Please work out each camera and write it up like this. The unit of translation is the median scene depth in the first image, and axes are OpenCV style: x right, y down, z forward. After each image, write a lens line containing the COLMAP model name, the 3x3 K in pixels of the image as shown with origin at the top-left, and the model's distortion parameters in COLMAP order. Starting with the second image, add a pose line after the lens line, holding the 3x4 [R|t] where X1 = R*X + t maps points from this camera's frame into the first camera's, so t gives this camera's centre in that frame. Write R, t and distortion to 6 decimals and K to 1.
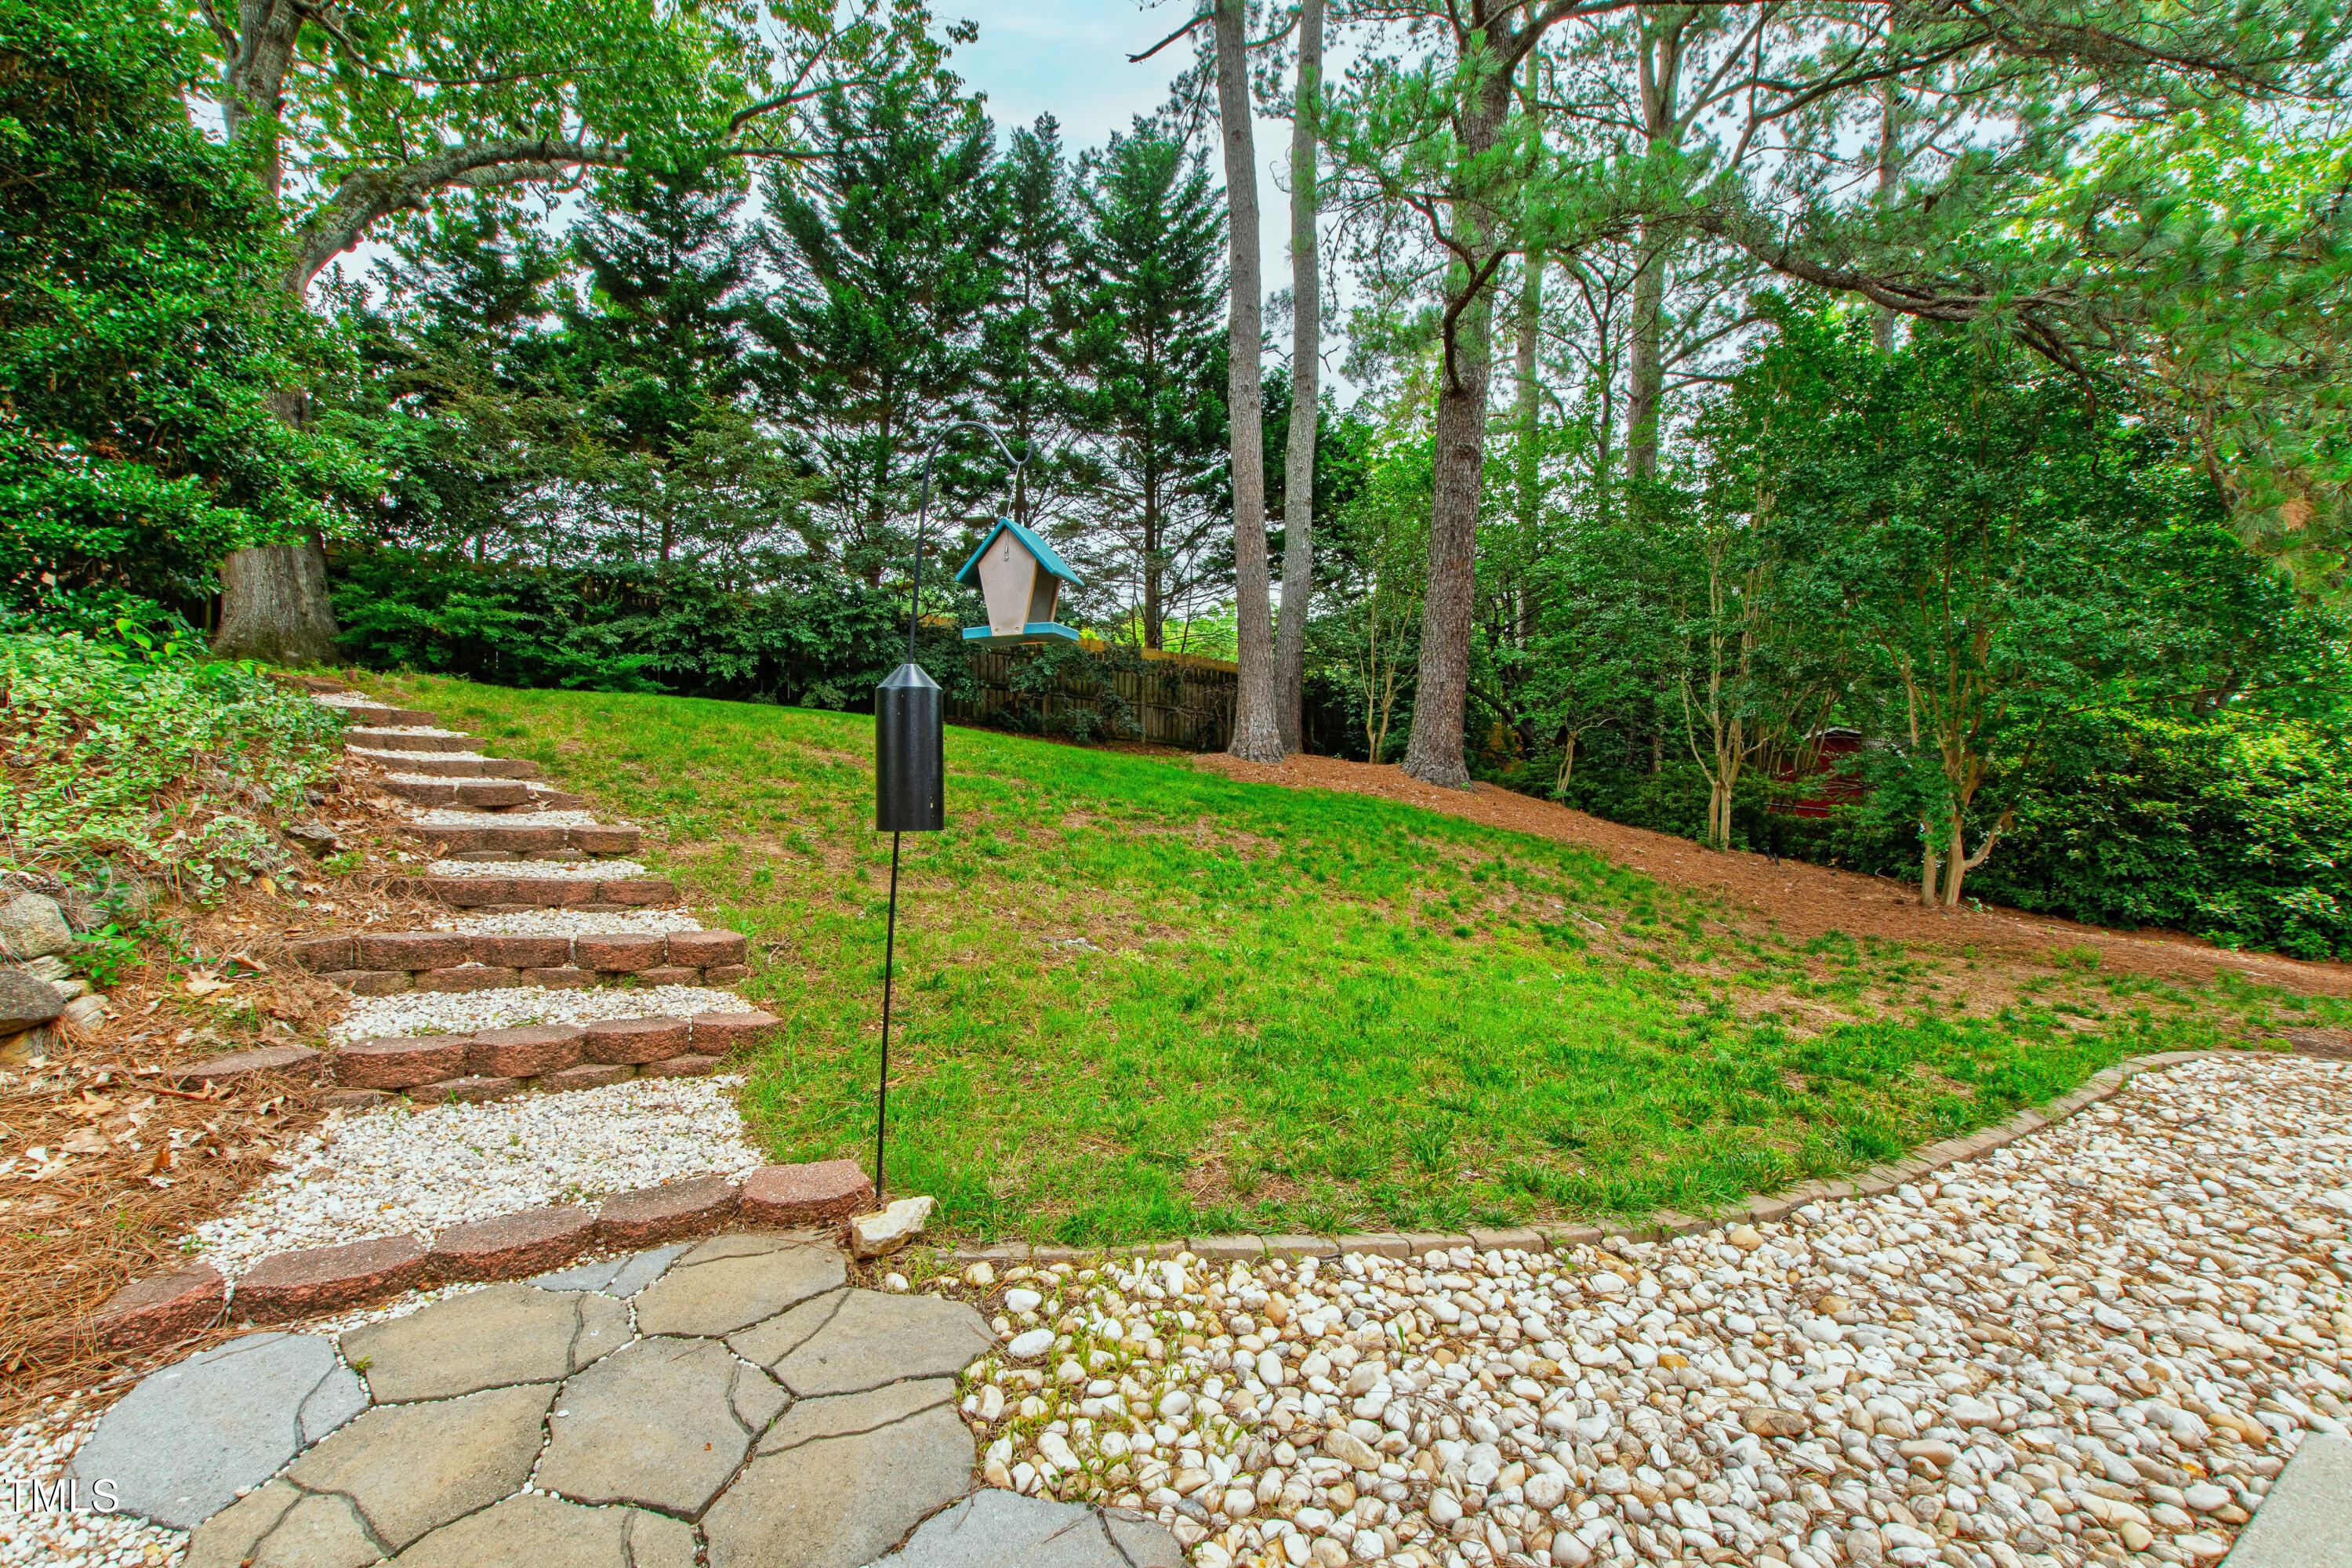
lens RADIAL K [[1024.6, 0, 1179.2], [0, 1024.6, 796.7], [0, 0, 1]] dist [0.002388, -0.002404]
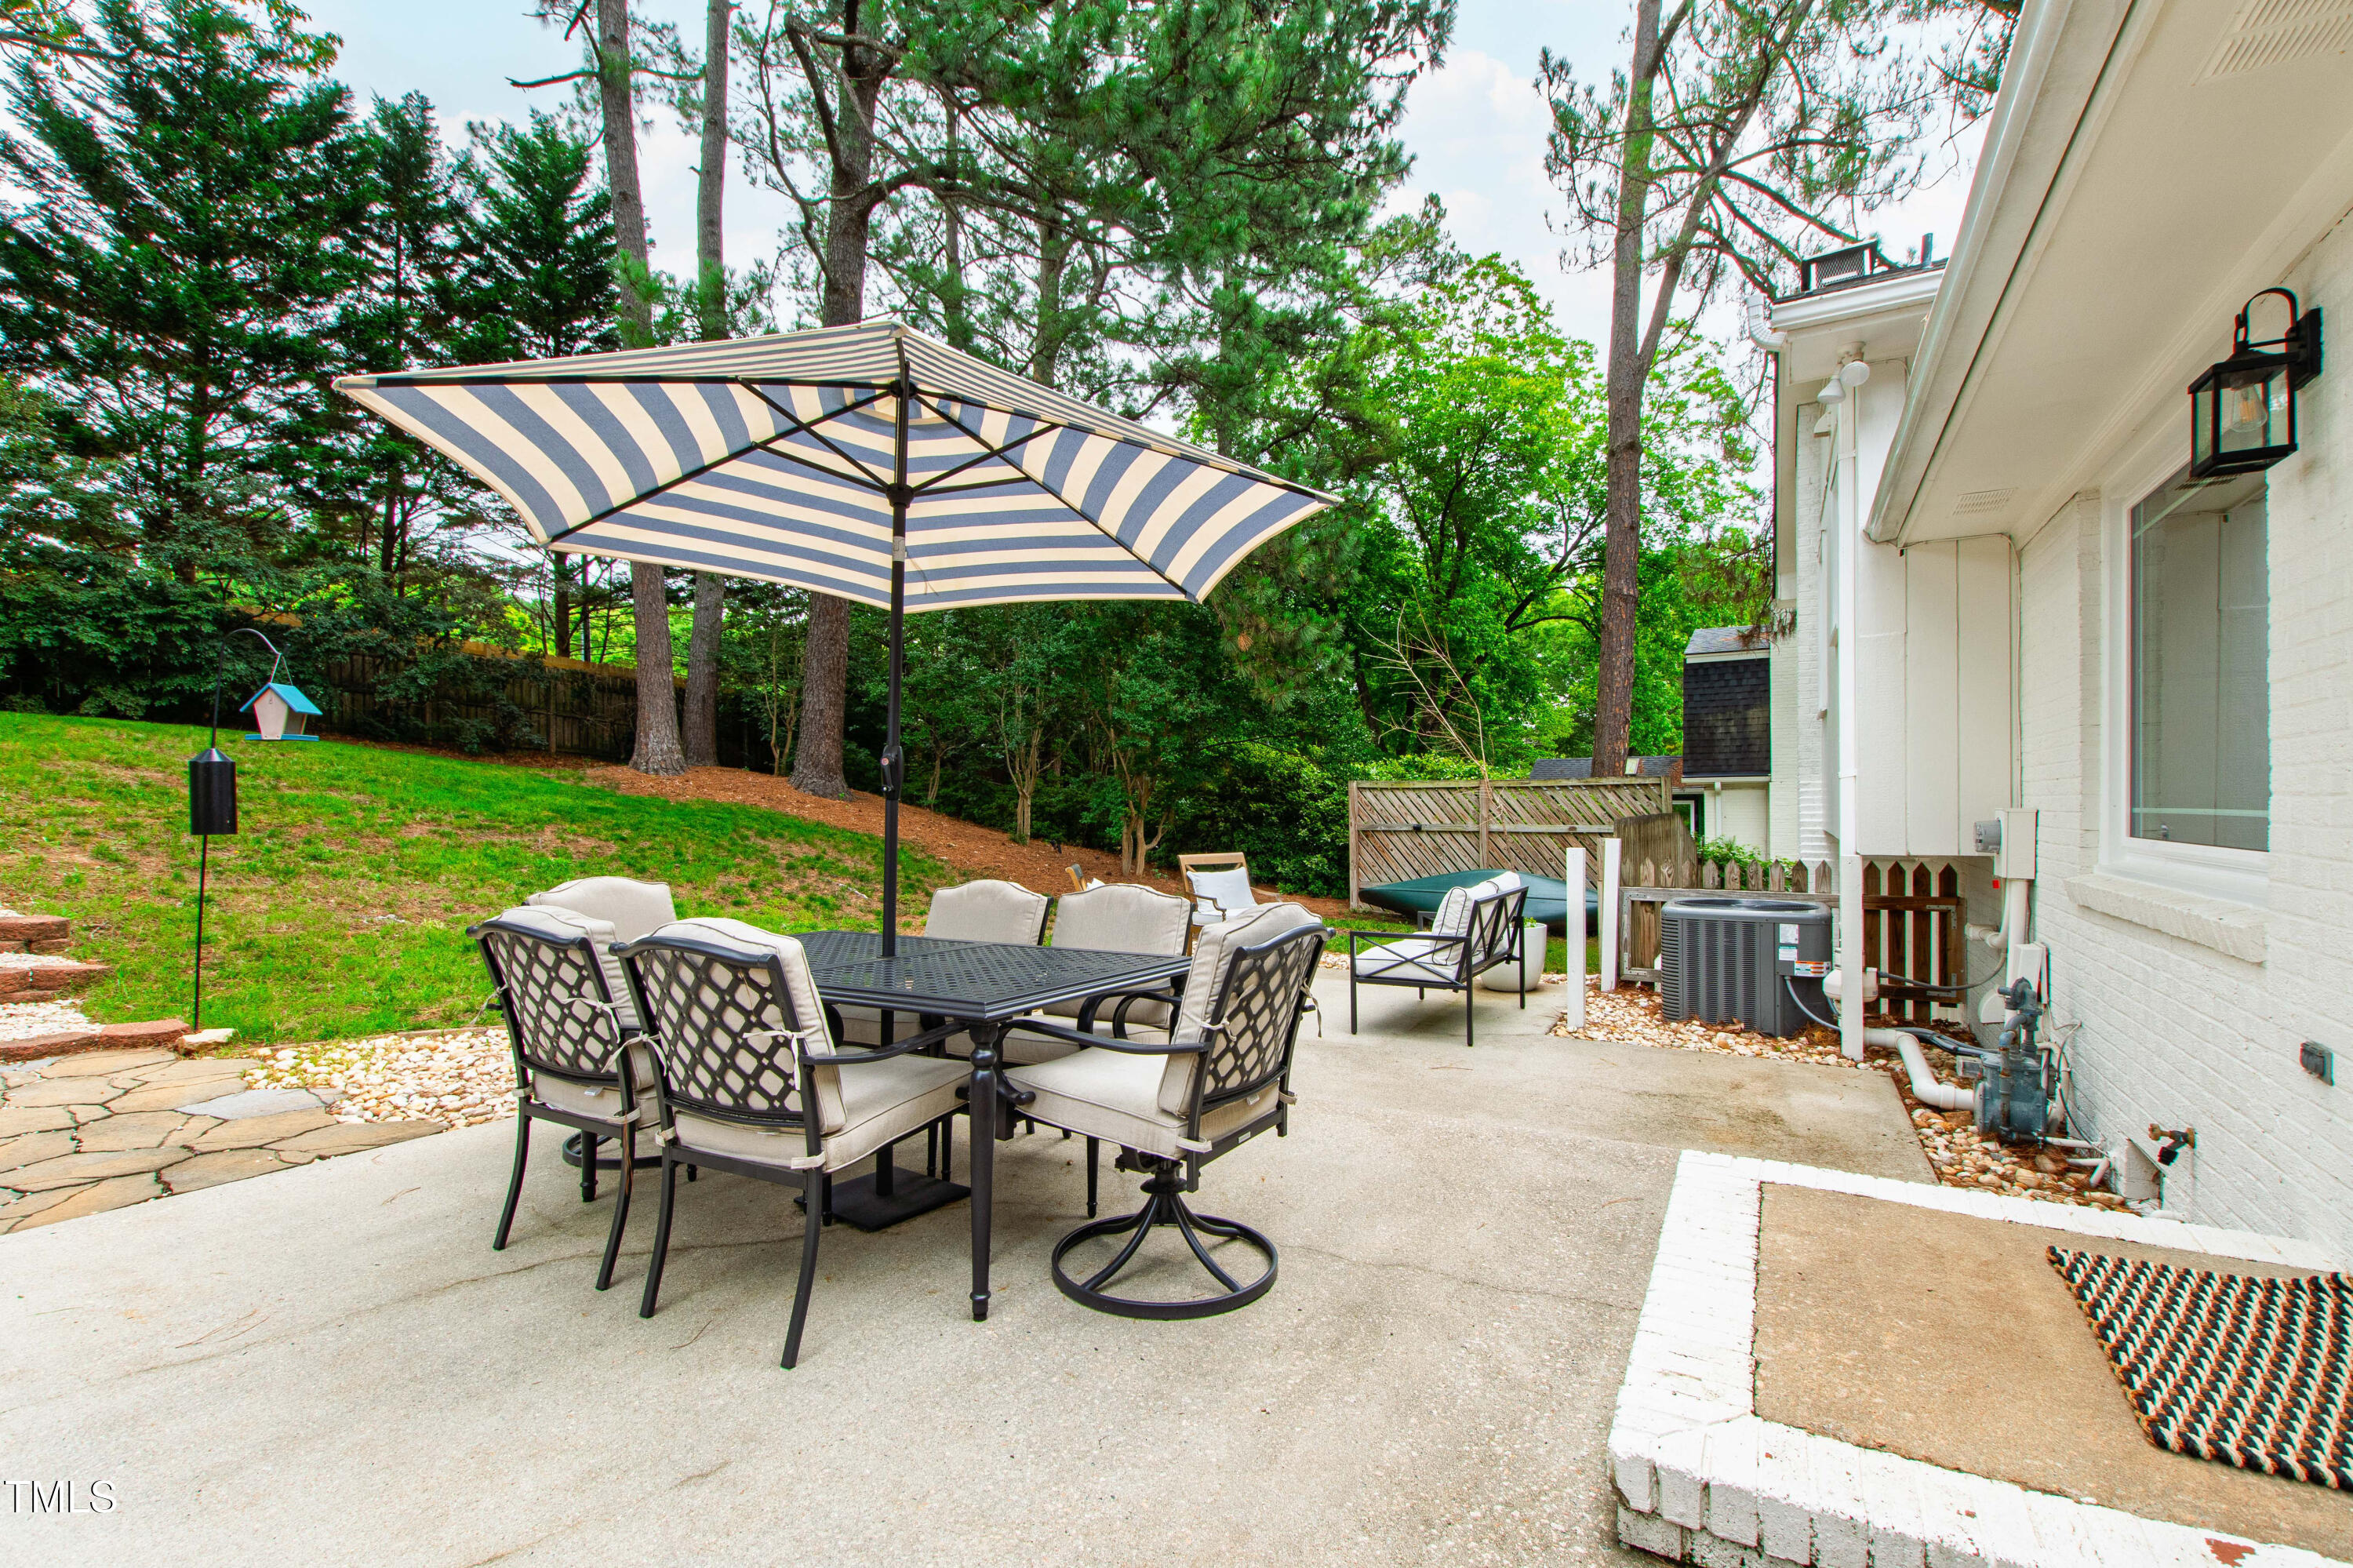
lens RADIAL K [[1025.1, 0, 1166.3], [0, 1025.1, 807.8], [0, 0, 1]] dist [0.002388, -0.002404]
pose [[0.891139, -0.012499, 0.453559, 0.176264], [0.010107, 0.999919, 0.007699, -0.004446], [-0.453618, -0.002277, 0.891193, -0.587939]]
